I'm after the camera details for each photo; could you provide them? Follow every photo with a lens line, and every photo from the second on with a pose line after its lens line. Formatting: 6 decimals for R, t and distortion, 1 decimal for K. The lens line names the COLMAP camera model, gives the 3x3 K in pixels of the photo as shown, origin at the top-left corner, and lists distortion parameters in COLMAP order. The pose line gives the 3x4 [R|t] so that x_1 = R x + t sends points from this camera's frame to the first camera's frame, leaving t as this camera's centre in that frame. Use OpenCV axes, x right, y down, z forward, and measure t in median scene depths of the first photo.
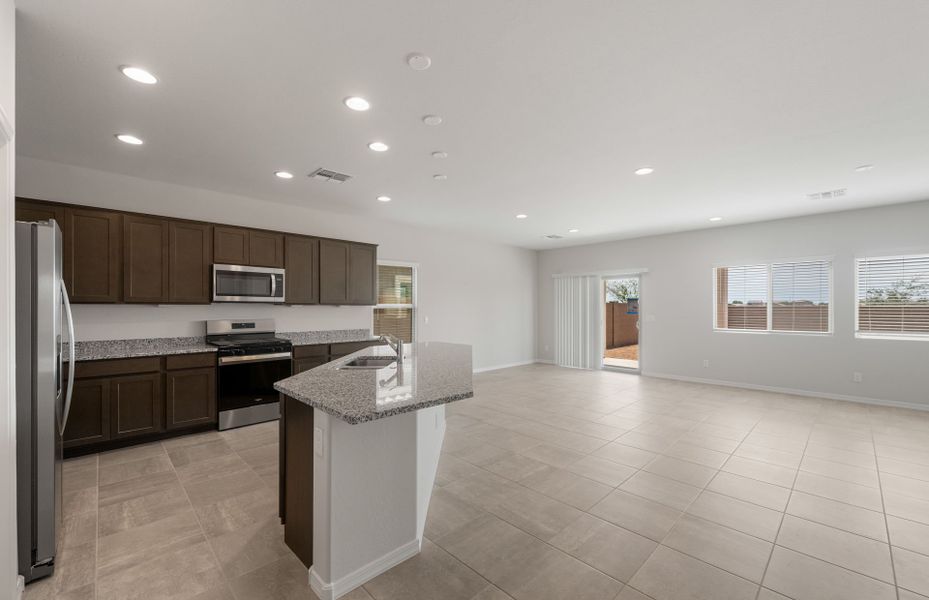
lens RADIAL K [[376.0, 0, 468.7], [0, 376.0, 308.2], [0, 0, 1]] dist [-0.001747, -0.000338]
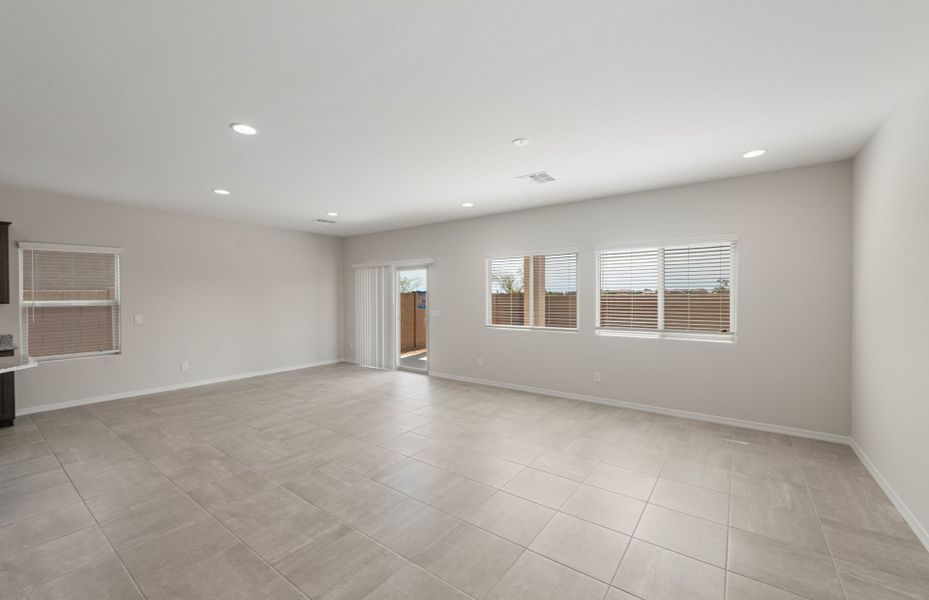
lens RADIAL K [[369.4, 0, 464.5], [0, 369.4, 300.0], [0, 0, 1]] dist [0.000795, 0.000113]
pose [[0.987255, -0.005436, 0.159051, 0.657442], [0.003954, 0.999946, 0.009628, -0.022641], [-0.159095, -0.008876, 0.987223, 0.162089]]
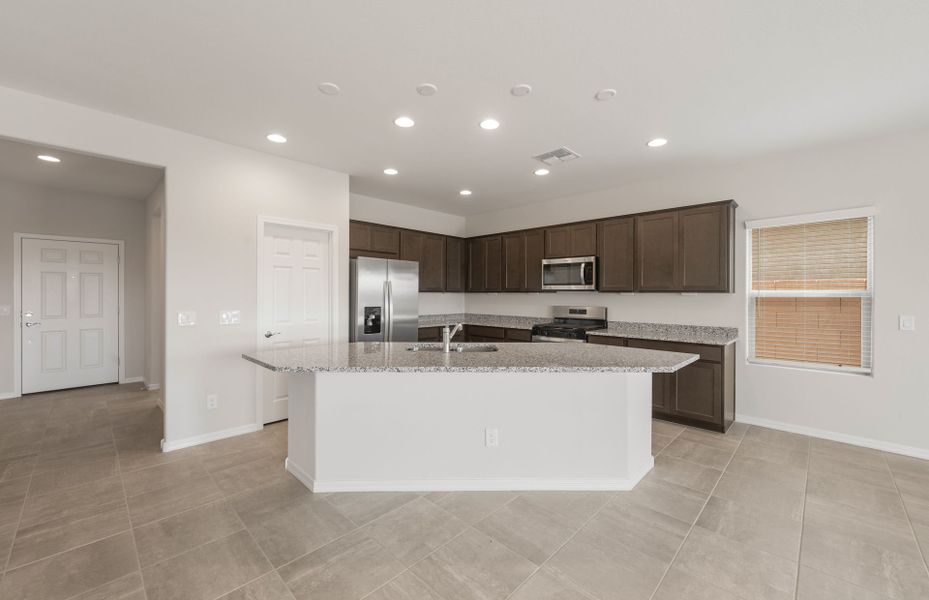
lens RADIAL K [[374.1, 0, 468.1], [0, 374.1, 291.8], [0, 0, 1]] dist [0.000727, -0.000008]
pose [[0.021412, -0.007800, -0.999740, 0.494192], [-0.006116, 0.999950, -0.007933, -0.001042], [0.999752, 0.006284, 0.021363, 0.655174]]
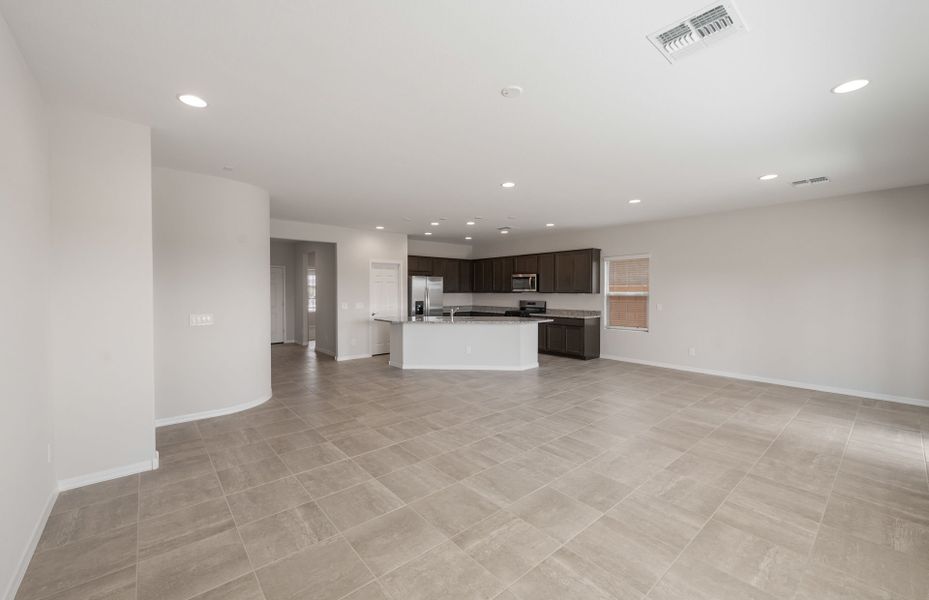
lens RADIAL K [[380.5, 0, 461.2], [0, 380.5, 296.2], [0, 0, 1]] dist [0.000769, 0.000032]
pose [[-0.080417, 0.015305, -0.996644, 1.420928], [-0.000134, 0.999882, 0.015365, -0.022717], [0.996761, 0.001369, -0.080405, 0.794842]]
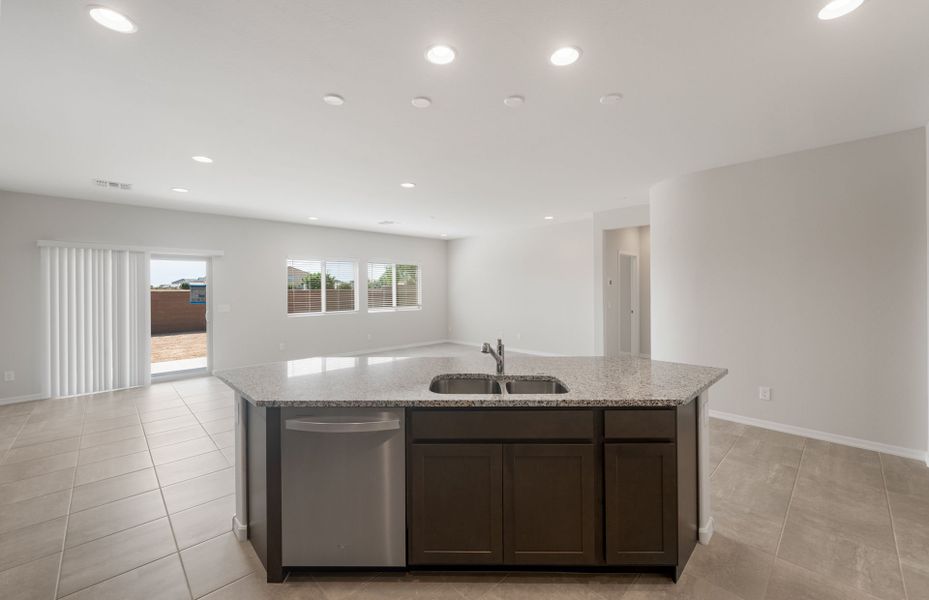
lens RADIAL K [[374.1, 0, 468.1], [0, 374.1, 291.8], [0, 0, 1]] dist [0.000727, -0.000008]
pose [[0.004745, -0.009025, 0.999948, -0.634694], [0.009856, 0.999911, 0.008978, -0.022199], [-0.999940, 0.009813, 0.004833, 0.672105]]
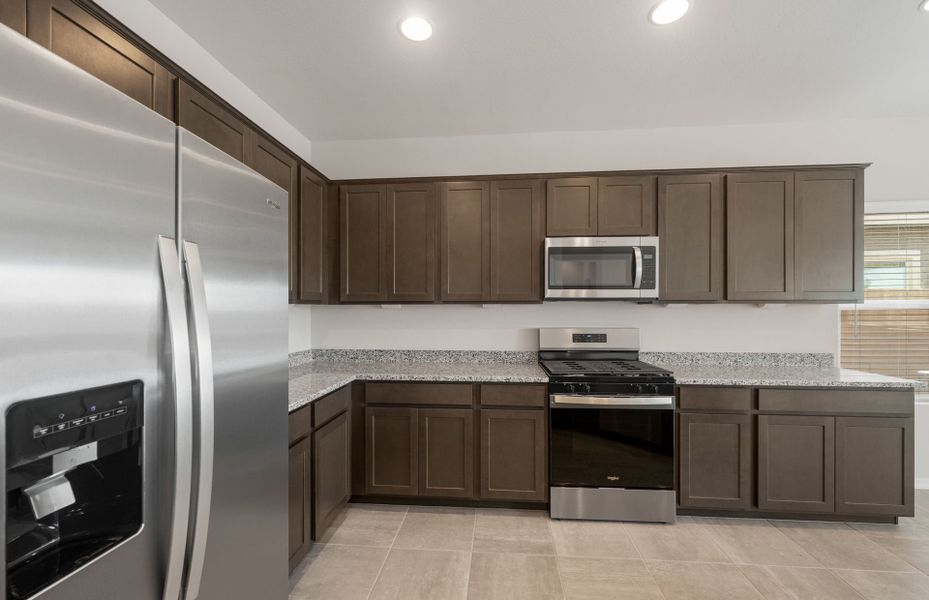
lens RADIAL K [[376.0, 0, 468.7], [0, 376.0, 308.2], [0, 0, 1]] dist [-0.001747, -0.000338]
pose [[0.648743, -0.000137, -0.761008, -0.260071], [0.000117, 1.000000, -0.000081, -0.001967], [0.761008, -0.000036, 0.648743, 0.451232]]
